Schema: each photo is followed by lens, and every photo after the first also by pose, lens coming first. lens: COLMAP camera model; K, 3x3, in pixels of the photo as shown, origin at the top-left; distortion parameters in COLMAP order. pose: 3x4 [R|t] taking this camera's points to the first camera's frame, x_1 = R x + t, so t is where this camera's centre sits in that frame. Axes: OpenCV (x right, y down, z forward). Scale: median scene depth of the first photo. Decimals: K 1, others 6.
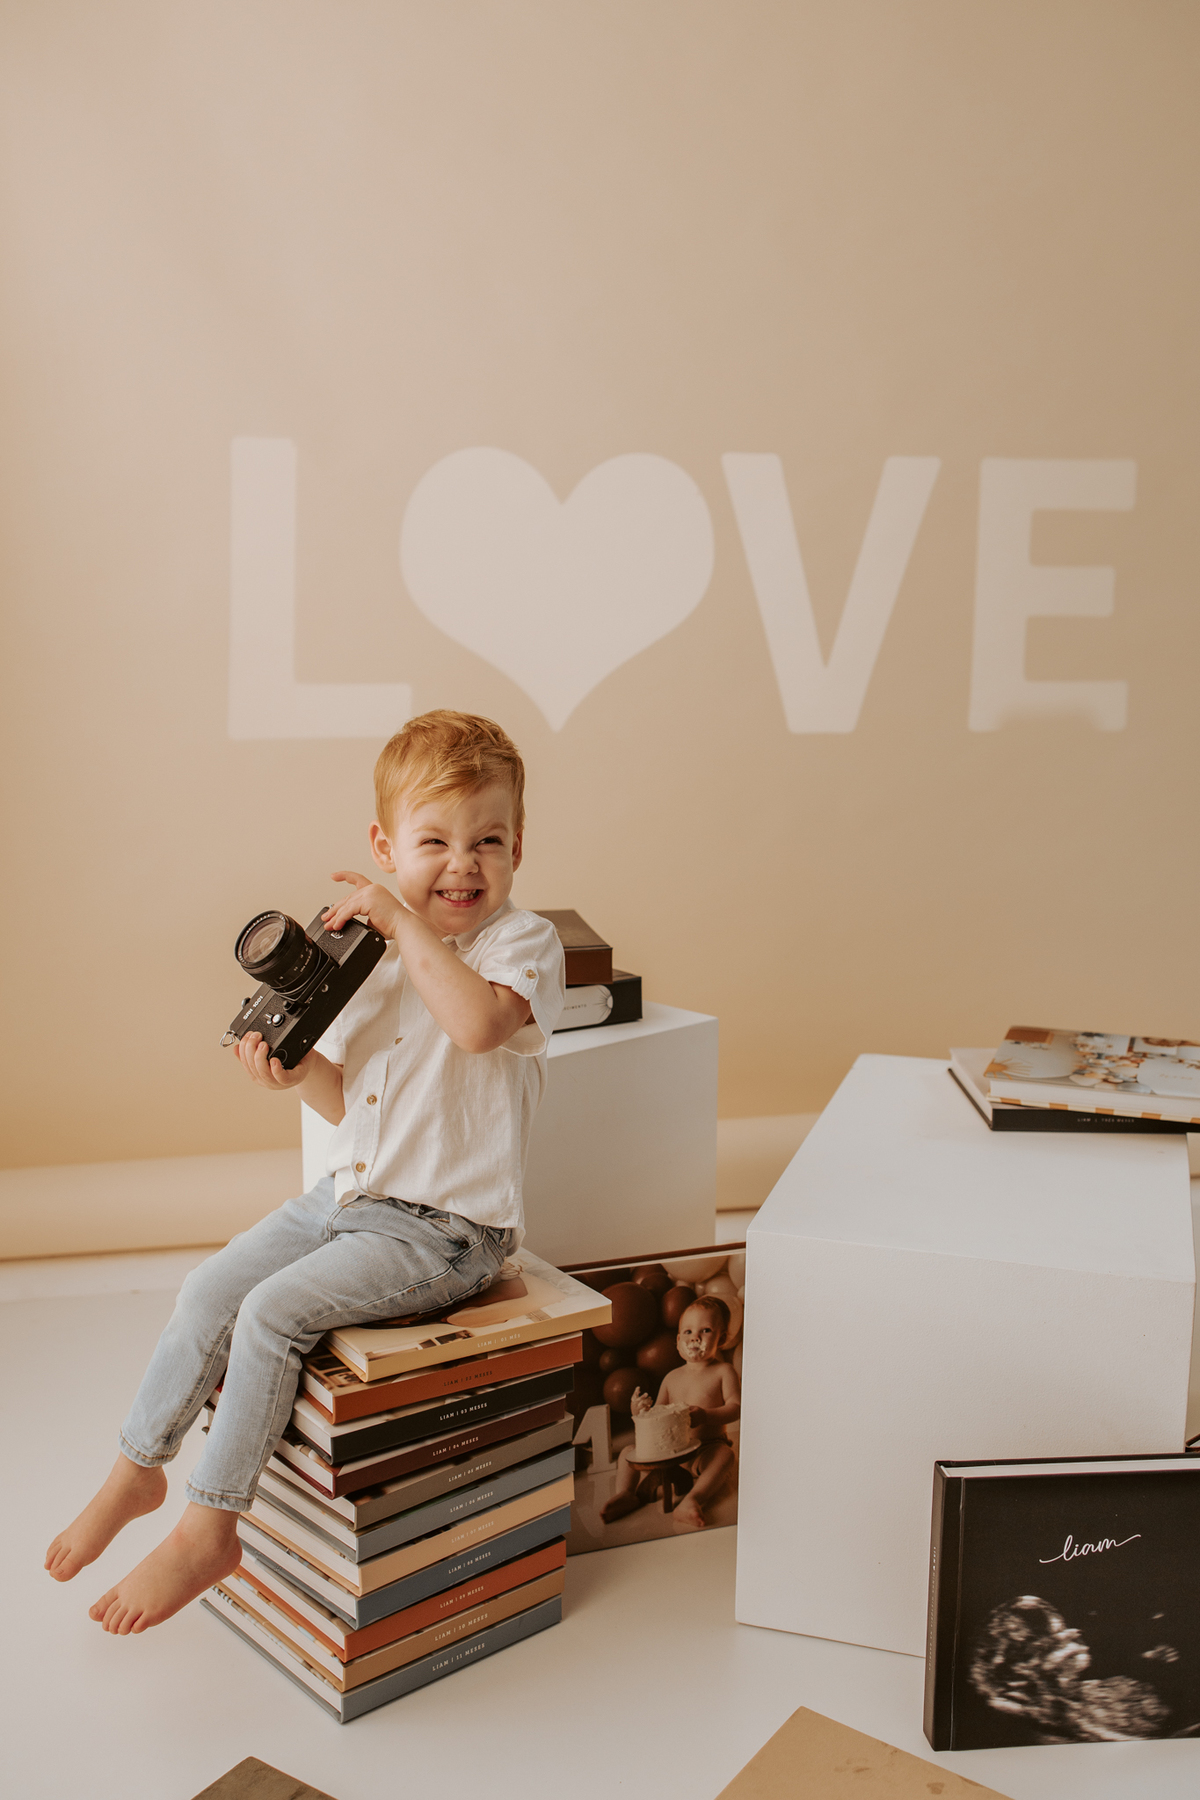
lens RADIAL K [[1824.3, 0, 603.5], [0, 1824.3, 891.0], [0, 0, 1]] dist [0.024196, -0.008486]
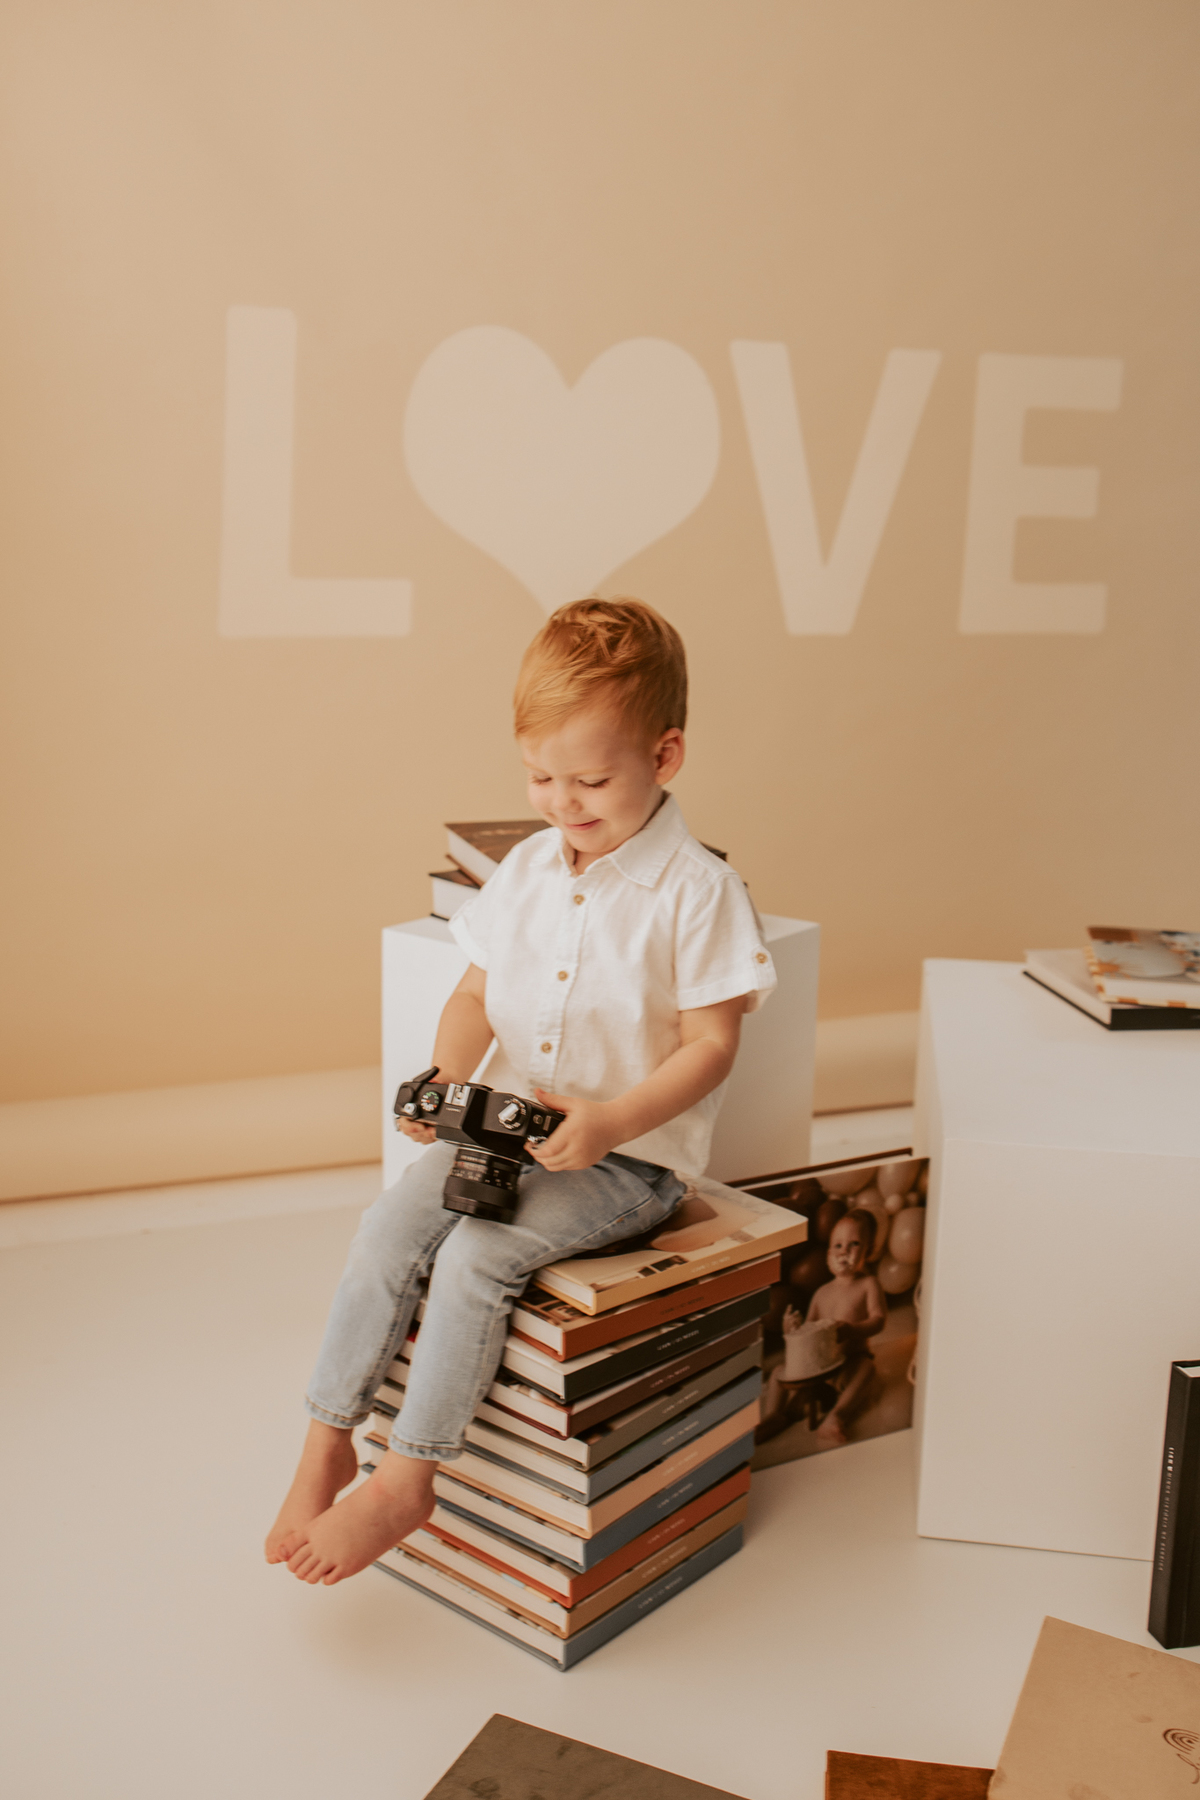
lens RADIAL K [[1809.6, 0, 588.9], [0, 1809.6, 925.9], [0, 0, 1]] dist [0.016253, 0.007502]
pose [[0.989348, -0.025318, 0.143348, -0.246500], [0.016719, 0.998005, 0.060881, 0.012852], [-0.144604, -0.057836, 0.987798, 0.091600]]
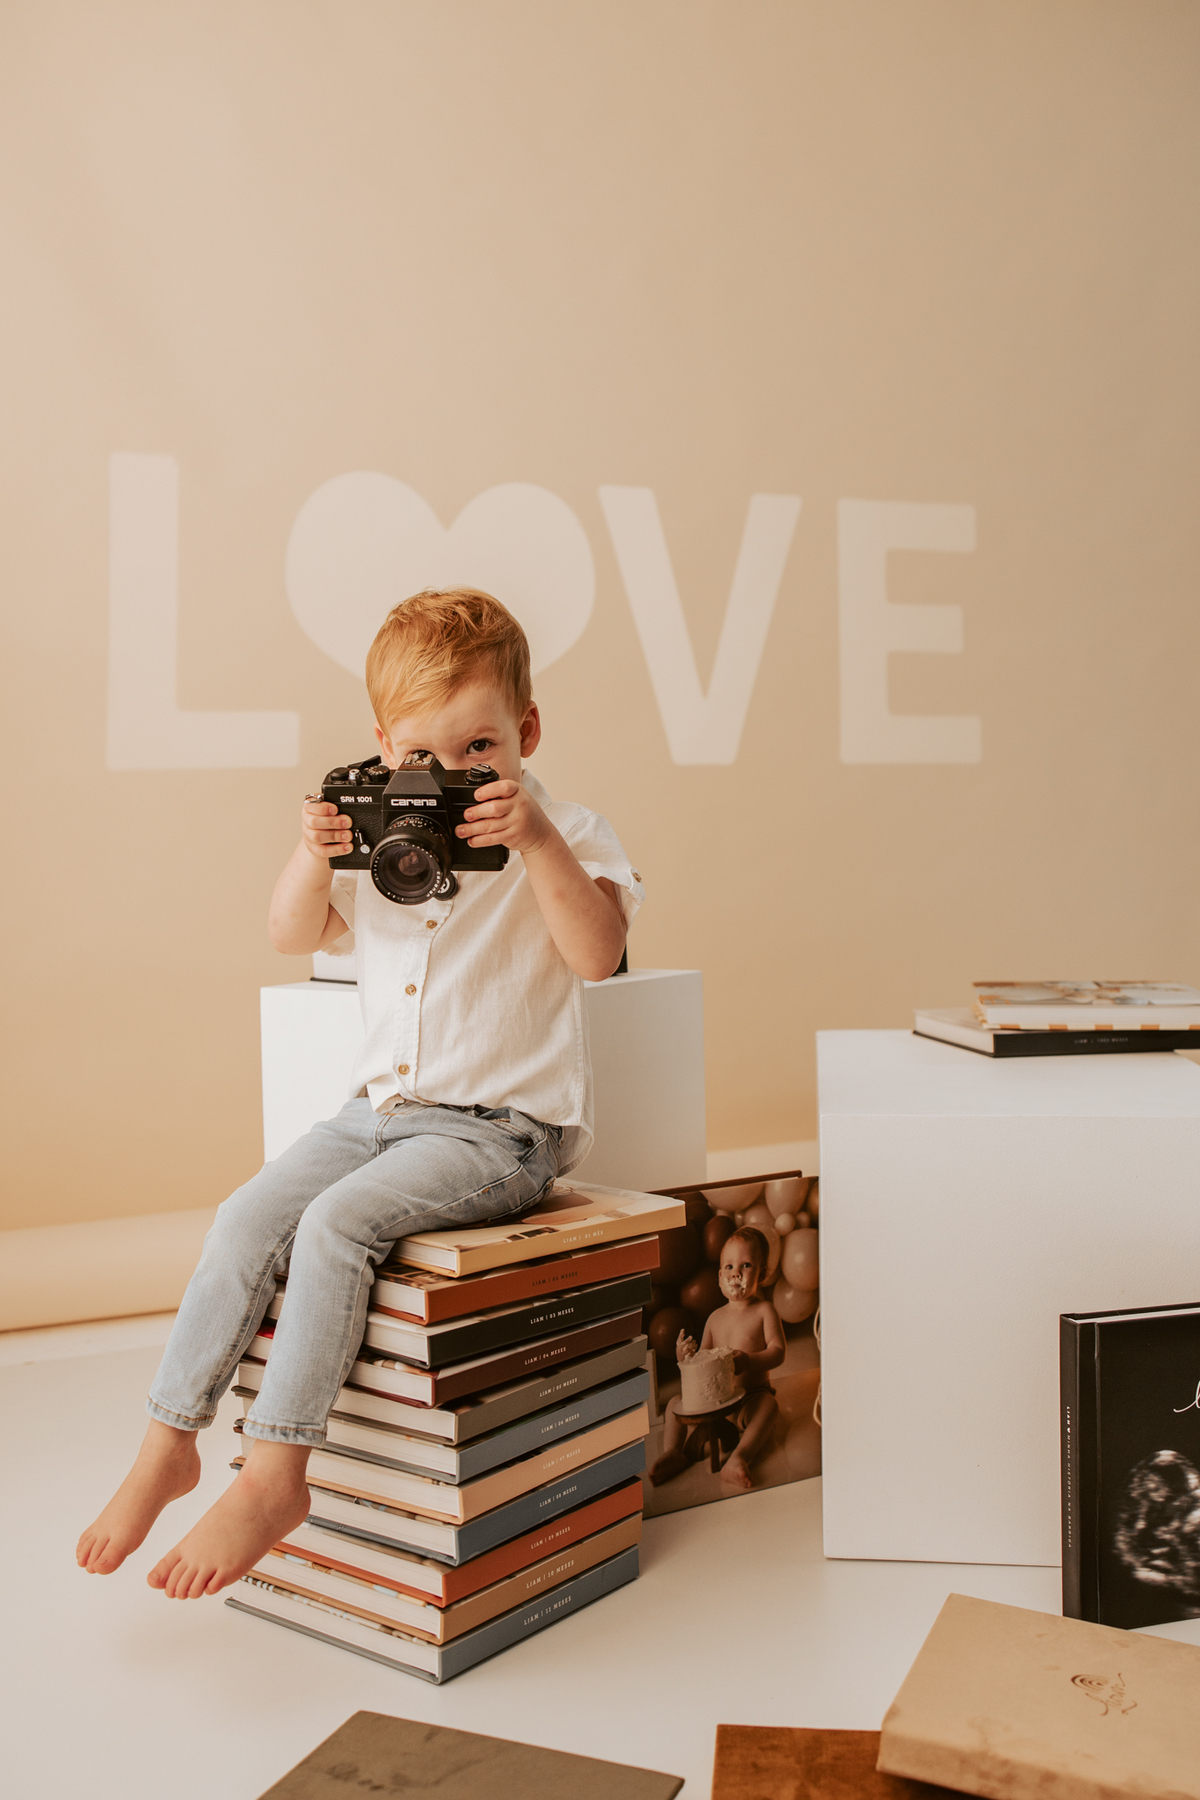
lens RADIAL K [[1824.3, 0, 603.5], [0, 1824.3, 891.0], [0, 0, 1]] dist [0.024196, -0.008486]
pose [[0.982702, -0.033951, 0.182058, -0.206043], [0.058935, 0.989277, -0.133632, 0.194519], [-0.175569, 0.142050, 0.974165, 0.076468]]
